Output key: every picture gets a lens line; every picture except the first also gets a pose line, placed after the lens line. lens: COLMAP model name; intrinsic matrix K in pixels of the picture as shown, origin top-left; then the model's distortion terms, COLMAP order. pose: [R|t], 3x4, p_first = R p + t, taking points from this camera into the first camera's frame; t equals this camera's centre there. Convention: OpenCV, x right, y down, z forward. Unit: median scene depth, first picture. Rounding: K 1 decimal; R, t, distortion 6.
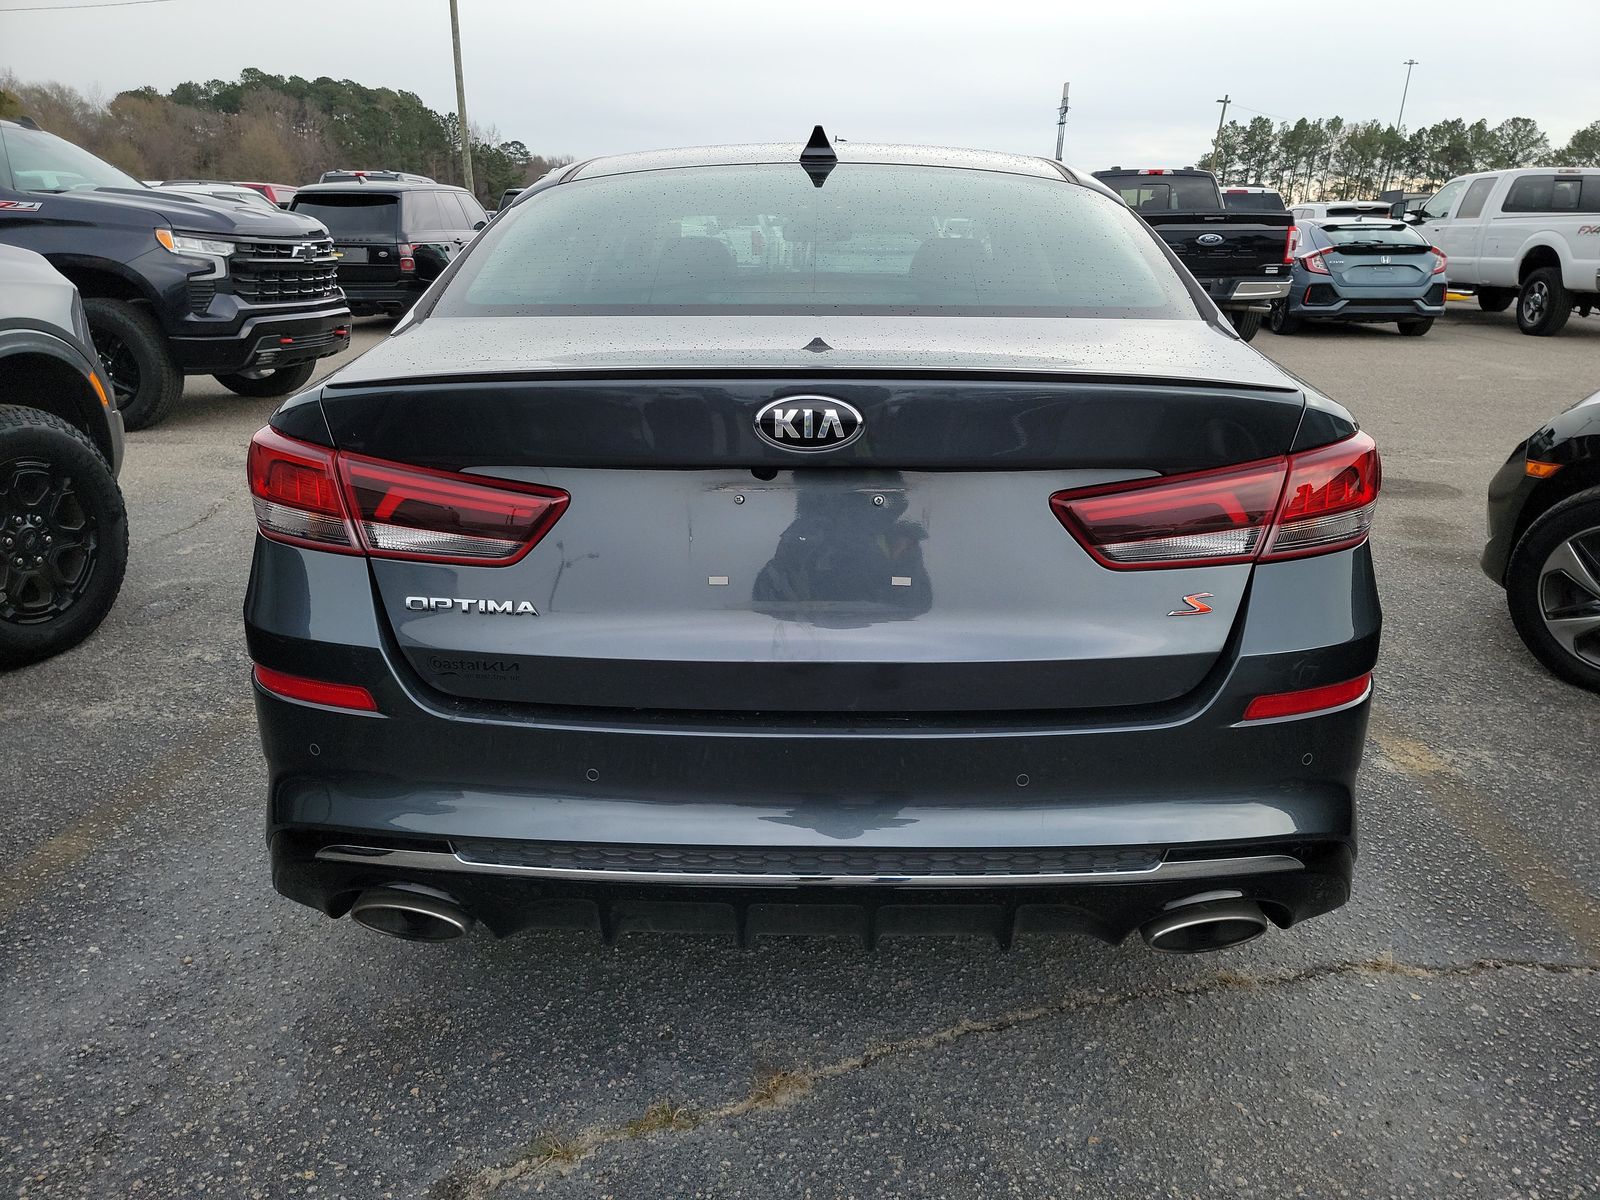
lens RADIAL K [[1132.2, 0, 795.2], [0, 1132.2, 593.5], [0, 0, 1]] dist [0.036101, 0.002006]
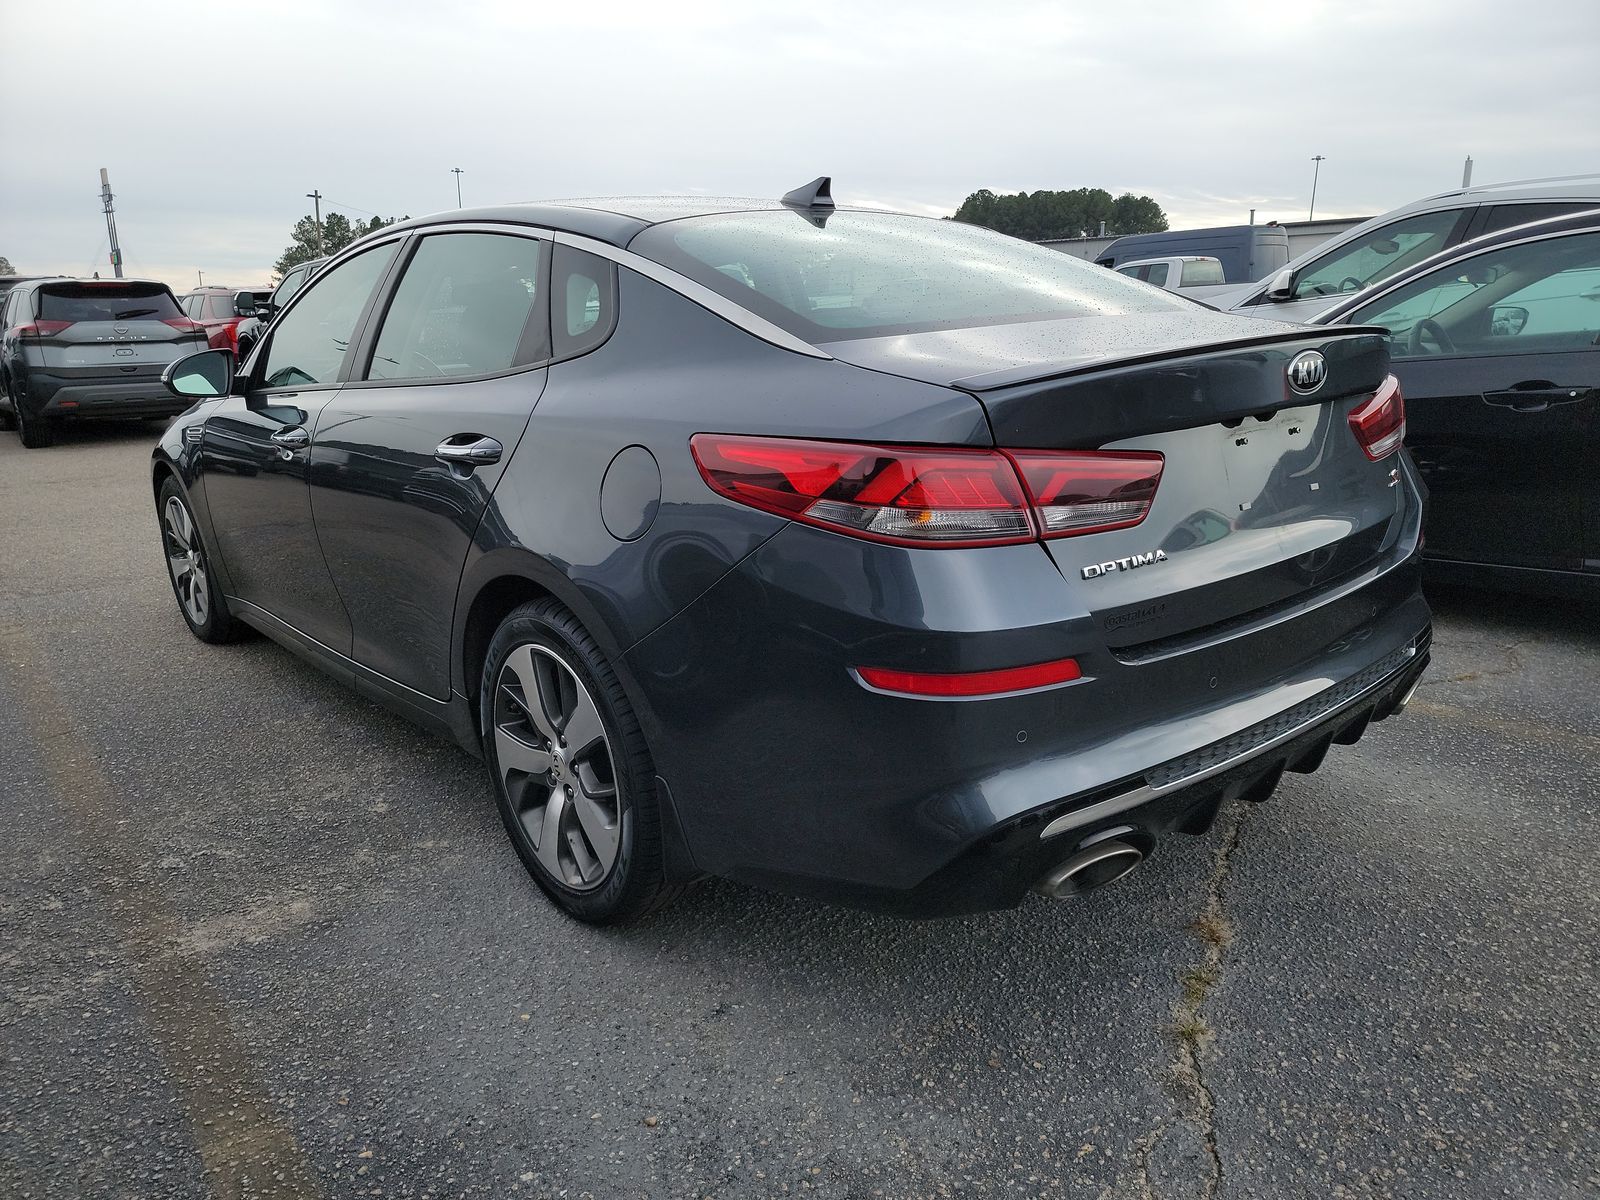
lens RADIAL K [[1132.2, 0, 795.5], [0, 1132.2, 606.9], [0, 0, 1]] dist [0.036101, 0.002006]
pose [[0.741267, -0.203811, 0.639519, -0.994472], [0.243959, 0.969432, 0.026180, -0.045032], [-0.625306, 0.136610, 0.768330, 0.266192]]
